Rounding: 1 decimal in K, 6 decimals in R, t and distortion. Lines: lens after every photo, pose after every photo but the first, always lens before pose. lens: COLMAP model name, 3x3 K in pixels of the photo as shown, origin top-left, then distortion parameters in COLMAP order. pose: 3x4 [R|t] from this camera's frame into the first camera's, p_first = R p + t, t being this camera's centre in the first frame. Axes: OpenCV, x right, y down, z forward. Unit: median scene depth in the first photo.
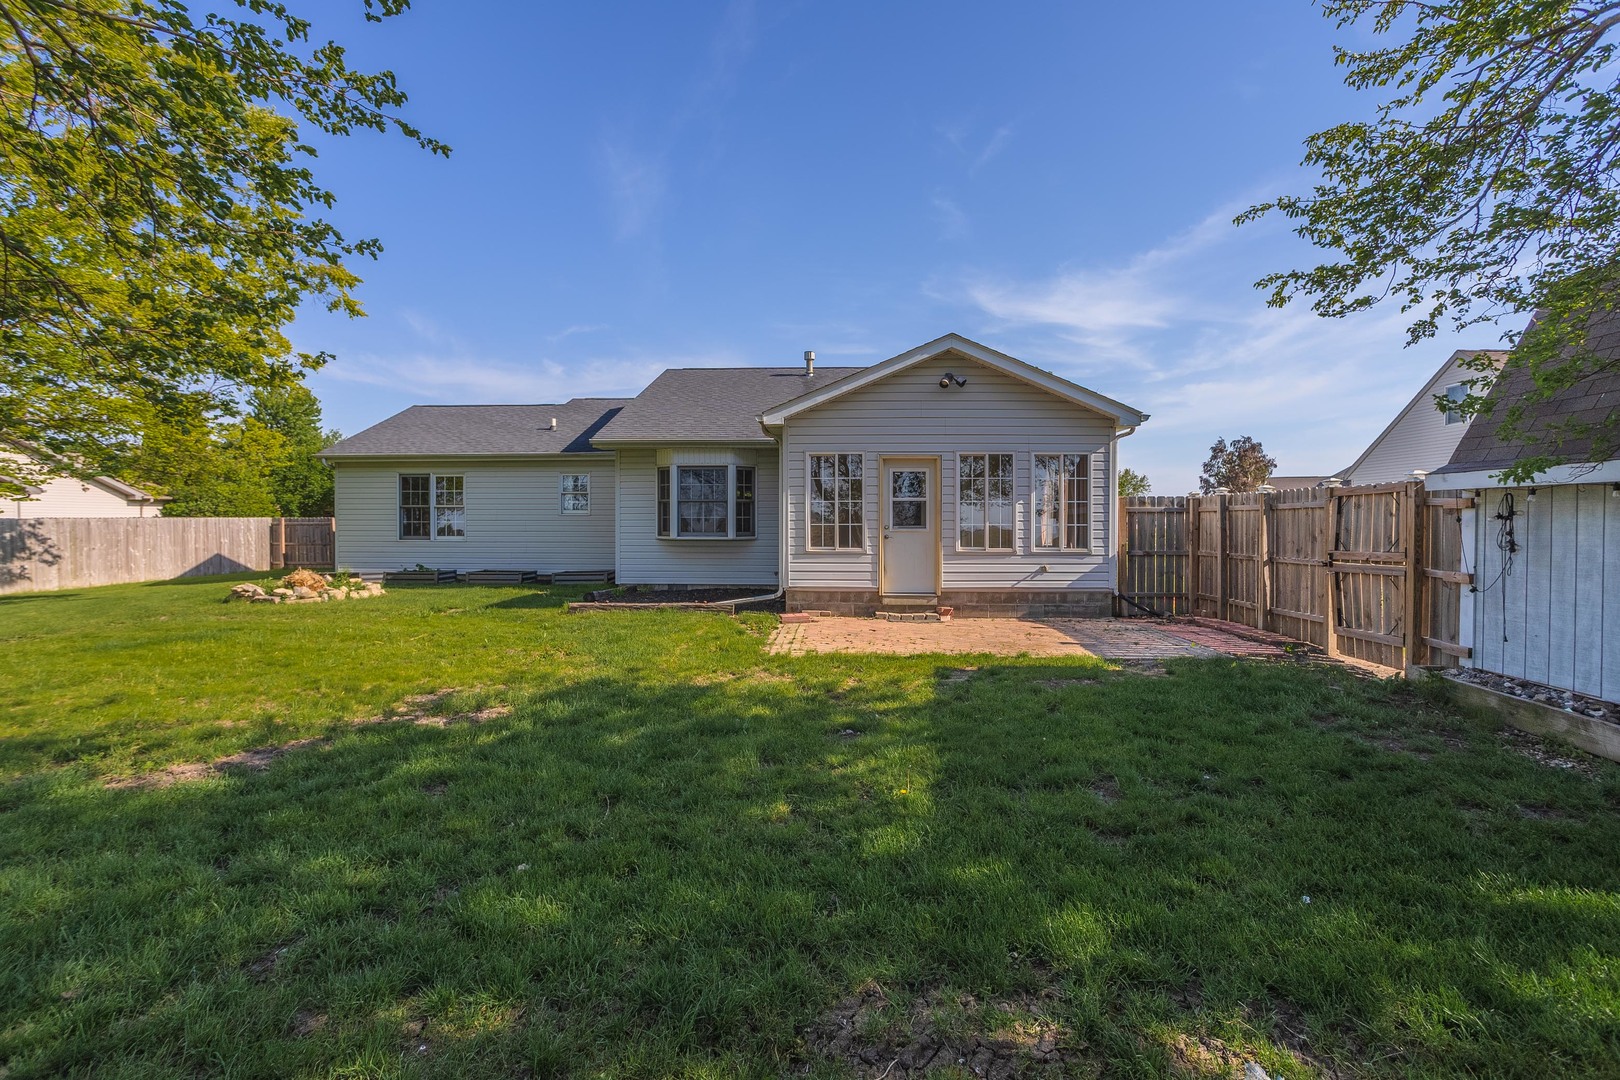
lens RADIAL K [[762.6, 0, 821.8], [0, 762.6, 534.8], [0, 0, 1]] dist [-0.042430, 0.000270]
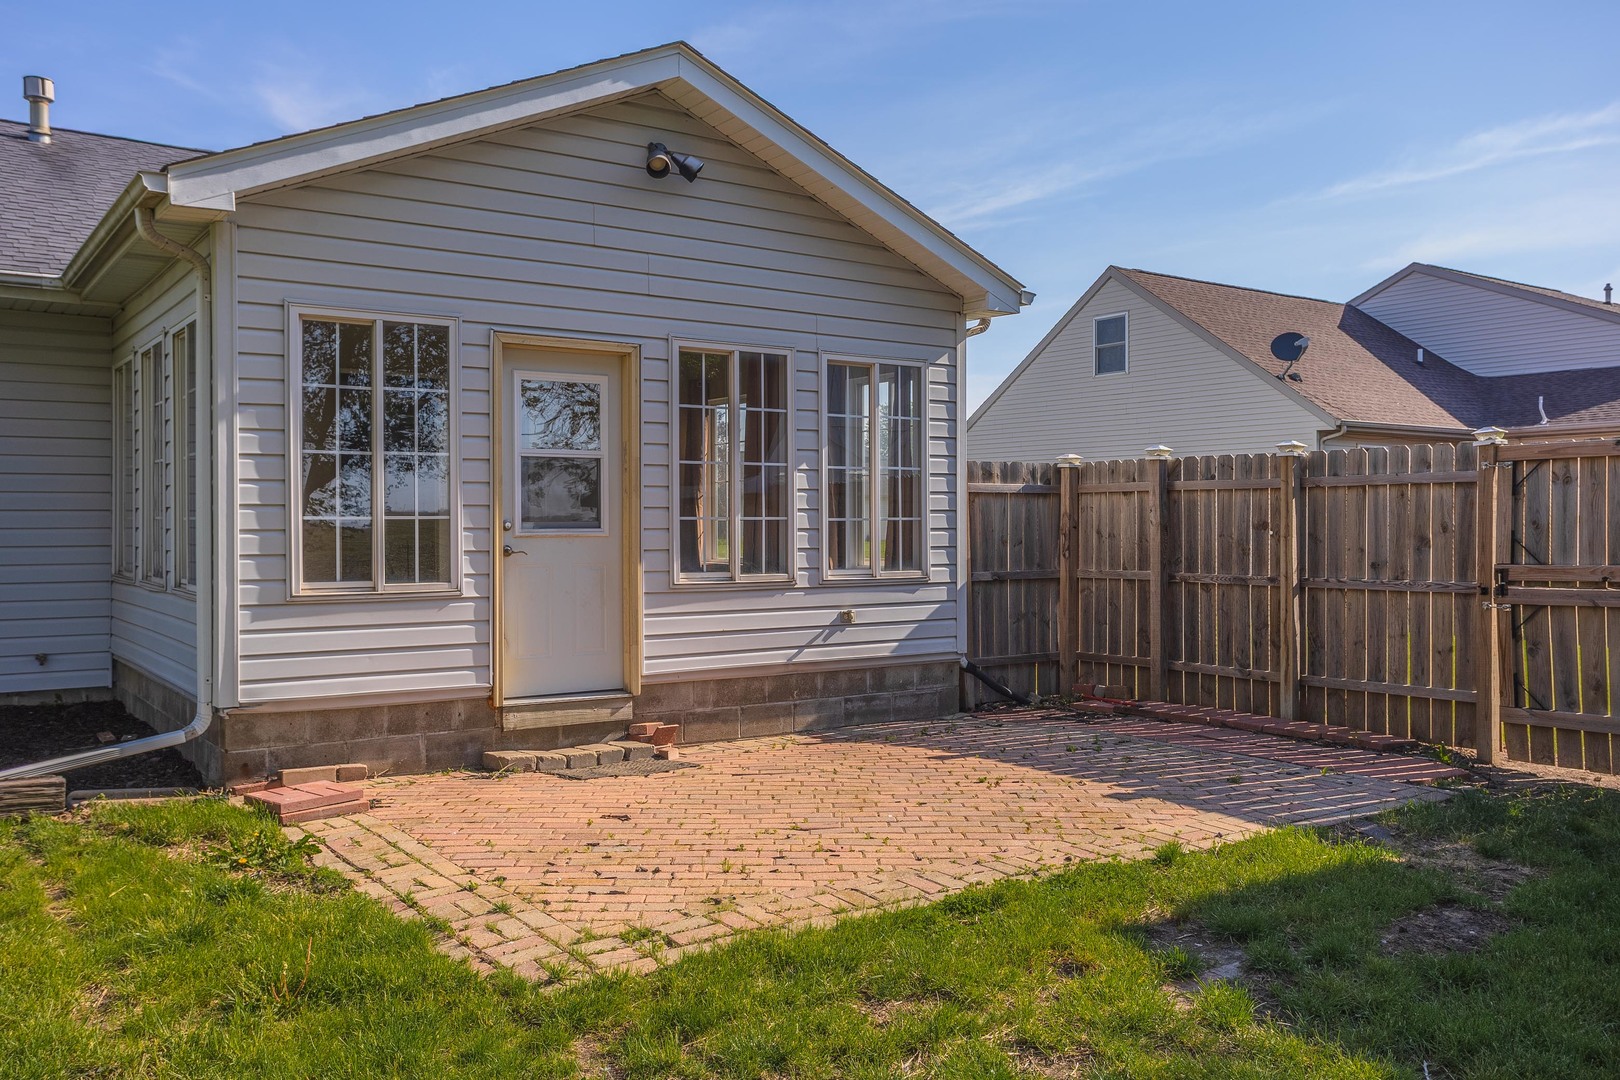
lens RADIAL K [[1333.9, 0, 810.0], [0, 1333.9, 540.0], [0, 0, 1]] dist [0.000644, 0.004354]
pose [[0.804955, -0.008790, 0.593270, -0.188860], [0.011396, 0.999935, -0.000648, -0.000464], [-0.593226, 0.007282, 0.805003, 0.380591]]
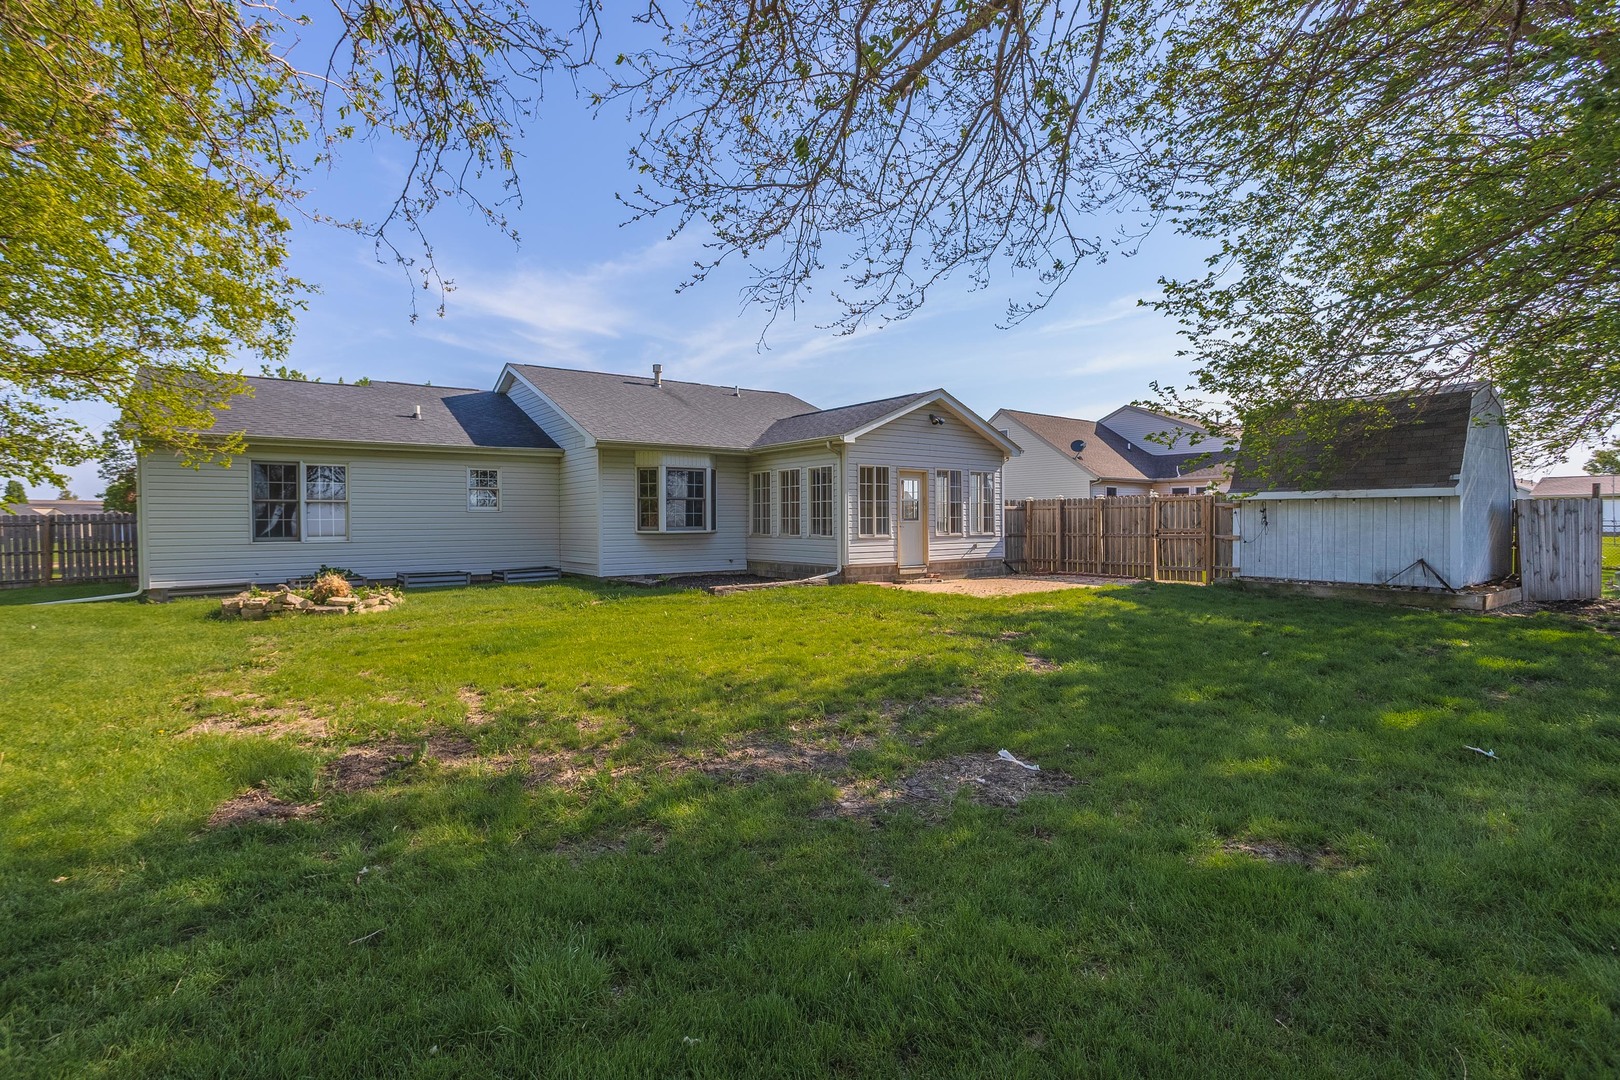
lens RADIAL K [[762.6, 0, 821.8], [0, 762.6, 534.8], [0, 0, 1]] dist [-0.042430, 0.000270]
pose [[0.775265, -0.017800, 0.631385, -0.925705], [0.018069, 0.999819, 0.006000, 0.007249], [-0.631377, 0.006757, 0.775446, -0.004828]]
